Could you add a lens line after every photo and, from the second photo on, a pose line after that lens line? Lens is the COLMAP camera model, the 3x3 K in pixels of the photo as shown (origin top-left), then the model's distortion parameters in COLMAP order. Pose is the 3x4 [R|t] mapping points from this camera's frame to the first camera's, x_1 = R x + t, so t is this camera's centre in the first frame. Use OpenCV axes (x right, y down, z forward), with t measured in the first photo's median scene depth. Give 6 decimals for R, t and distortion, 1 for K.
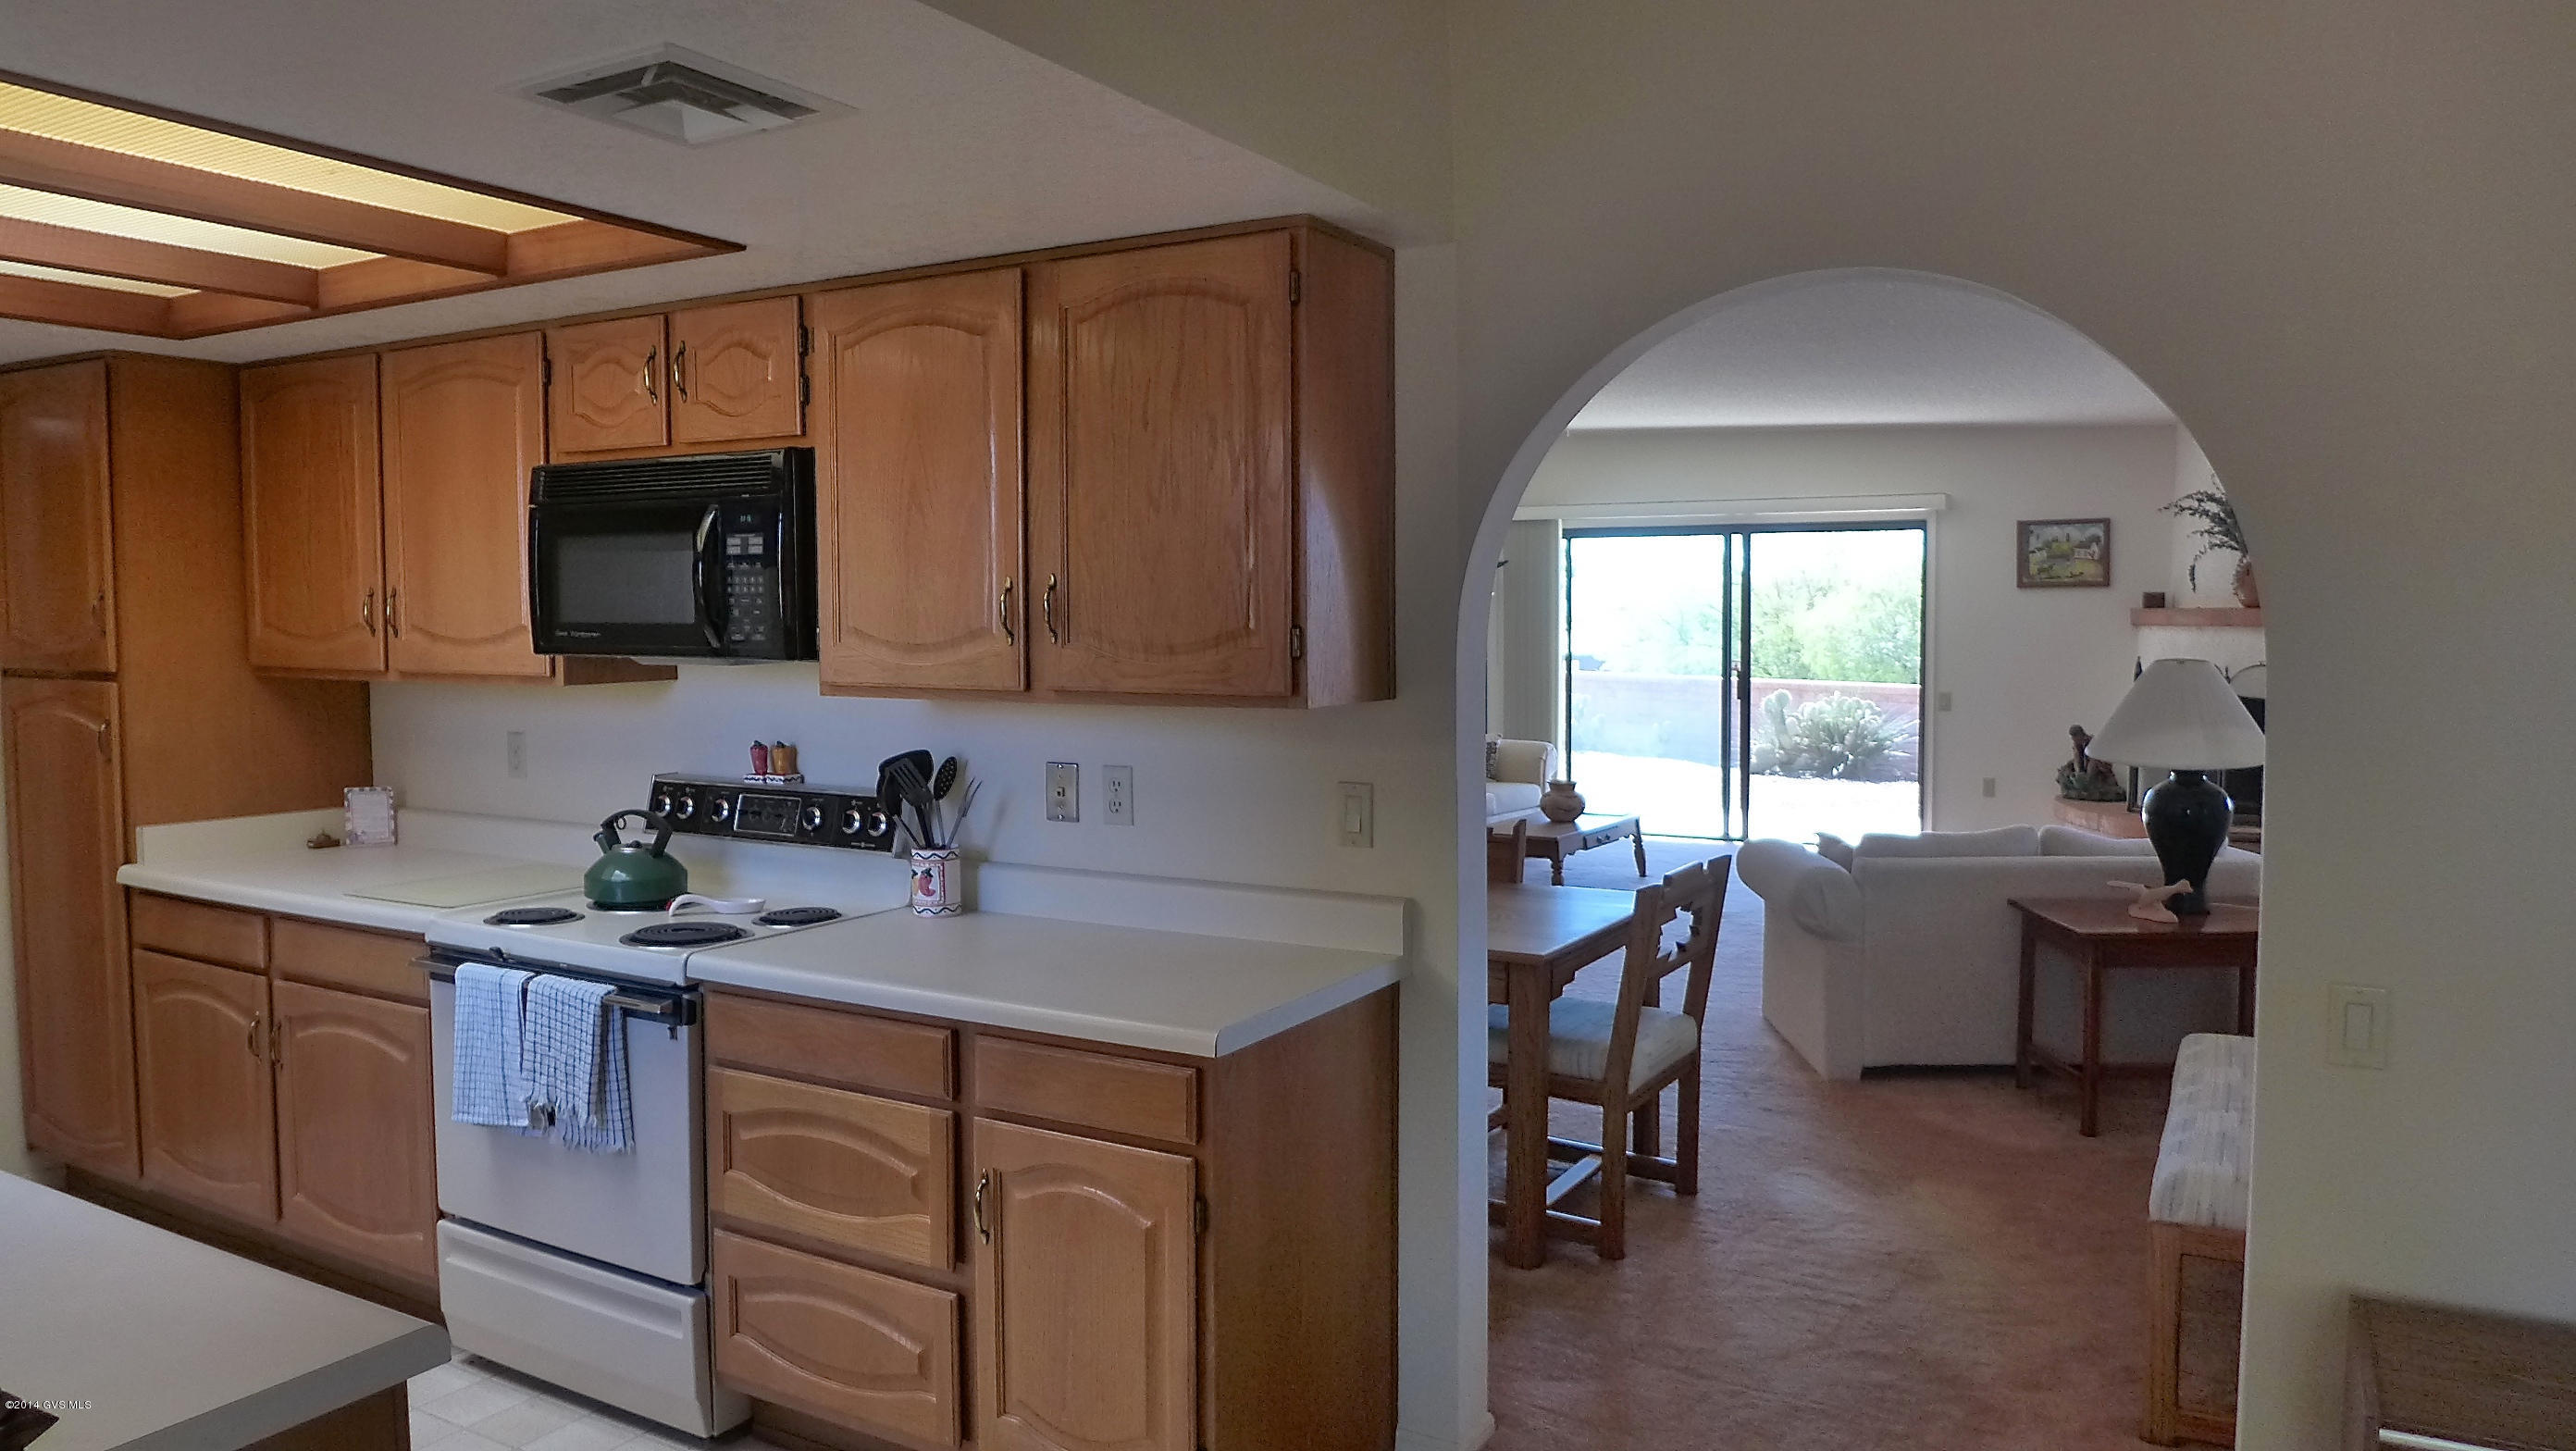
lens RADIAL K [[1716.4, 0, 1277.5], [0, 1716.4, 709.6], [0, 0, 1]] dist [-0.053901, 0.026601]
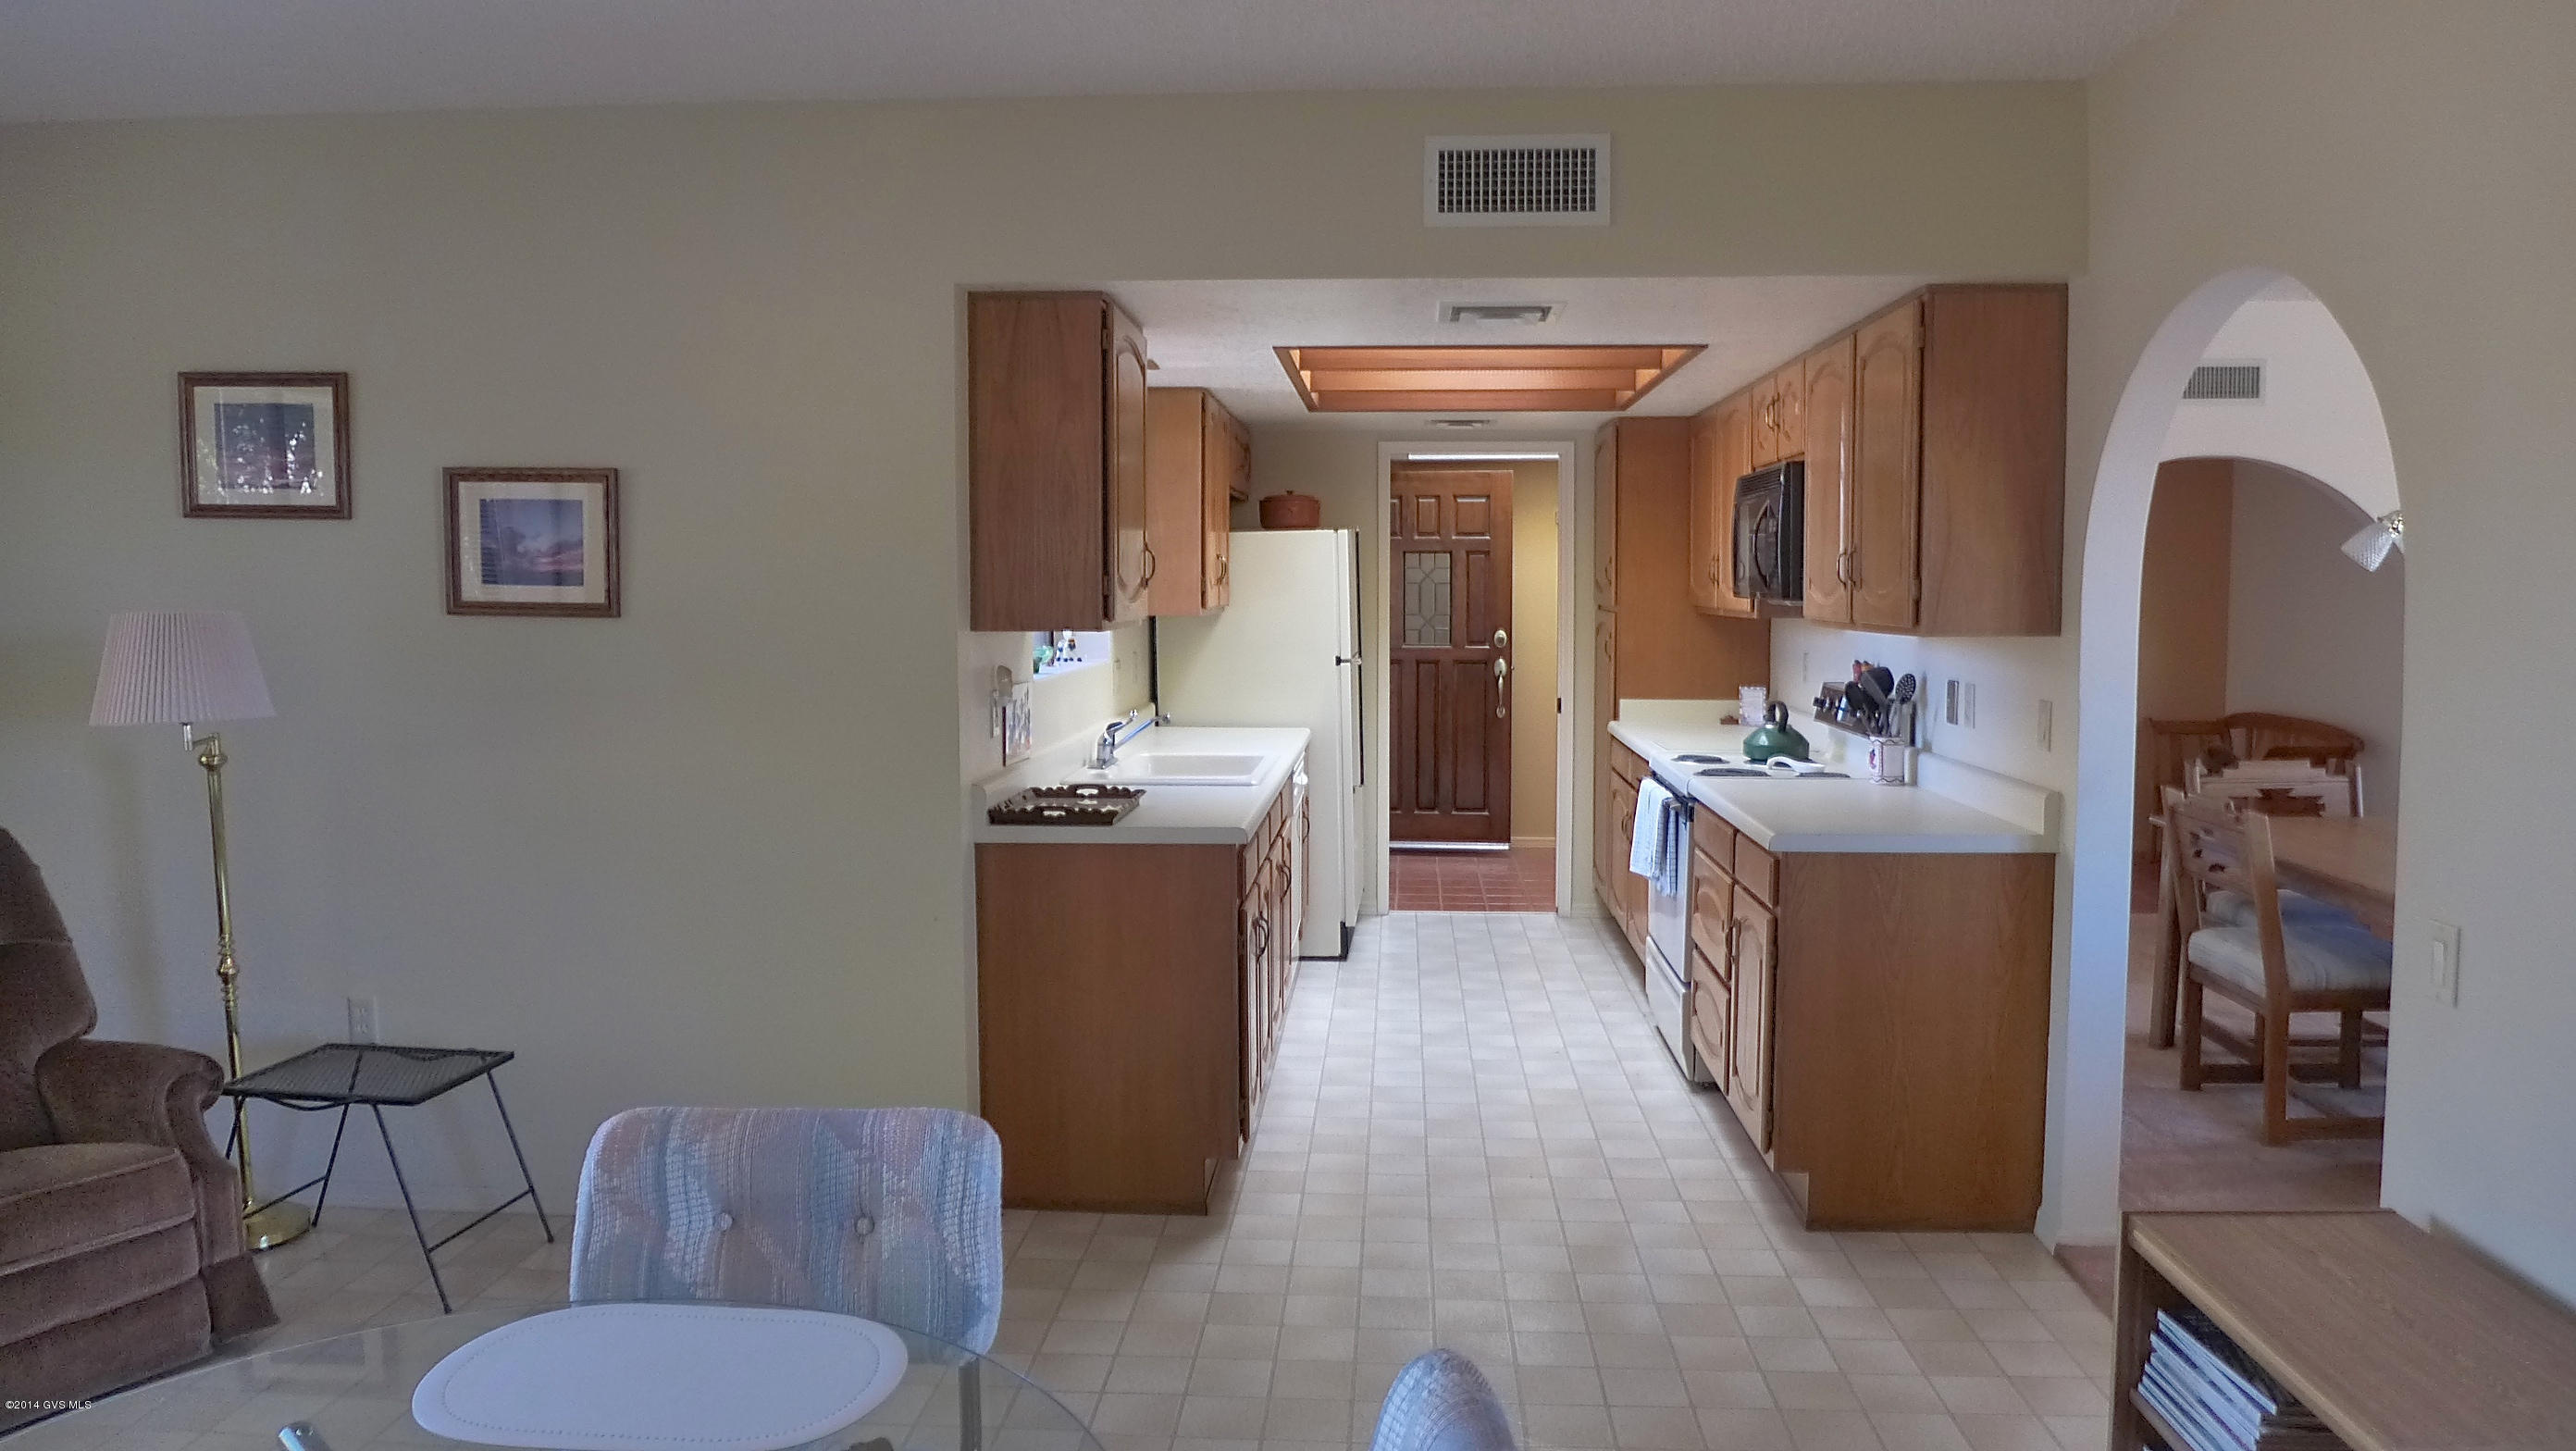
lens RADIAL K [[1716.4, 0, 1277.5], [0, 1716.4, 709.6], [0, 0, 1]] dist [-0.053901, 0.026601]
pose [[0.437391, 0.068374, -0.896668, 0.853887], [-0.051911, 0.997362, 0.050730, 0.013578], [0.897772, 0.024358, 0.439787, -0.075597]]
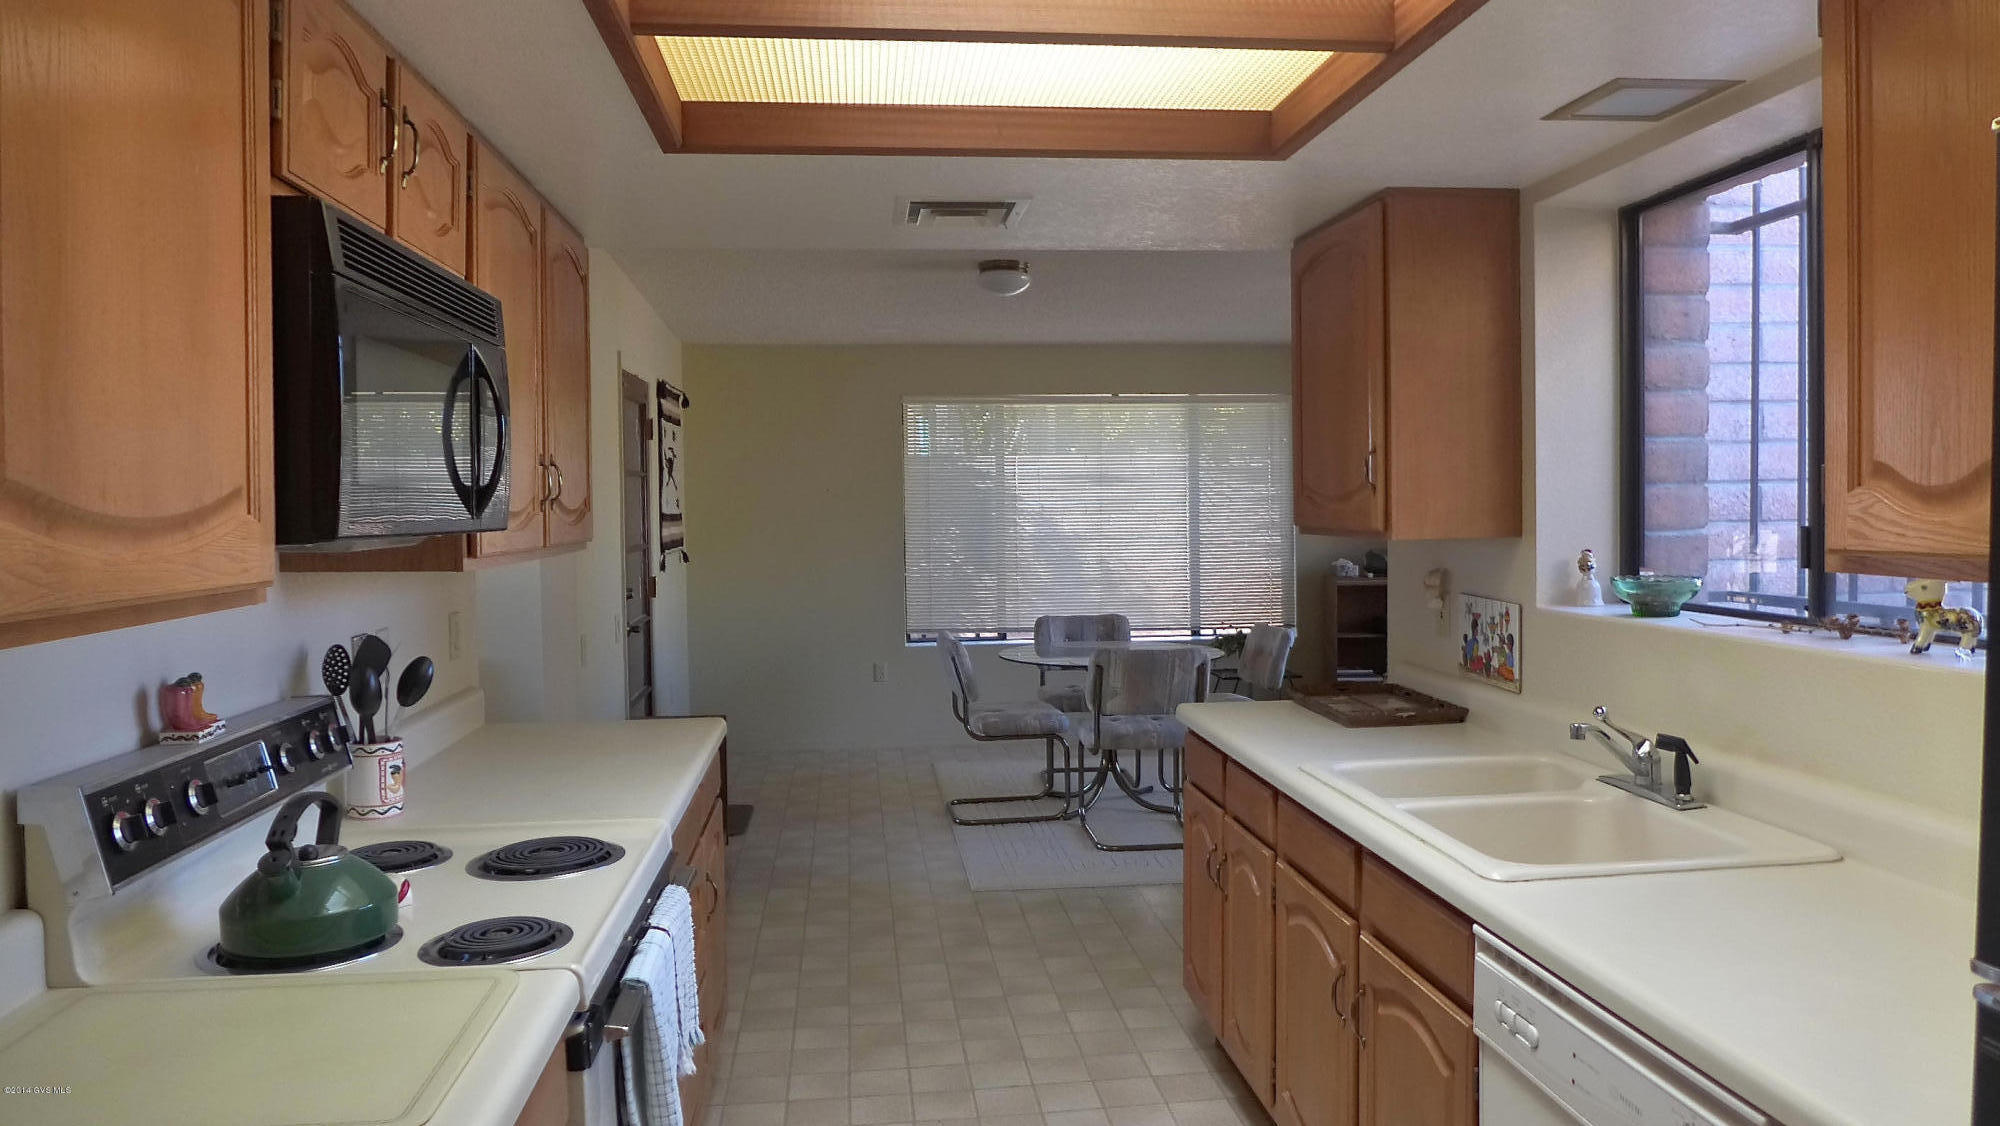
lens RADIAL K [[1332.5, 0, 991.9], [0, 1332.5, 550.6], [0, 0, 1]] dist [-0.053901, 0.026601]
pose [[-0.589758, -0.016486, 0.807412, -0.971961], [0.061863, 0.995932, 0.065523, -0.045452], [-0.805207, 0.088592, -0.586339, 1.154415]]
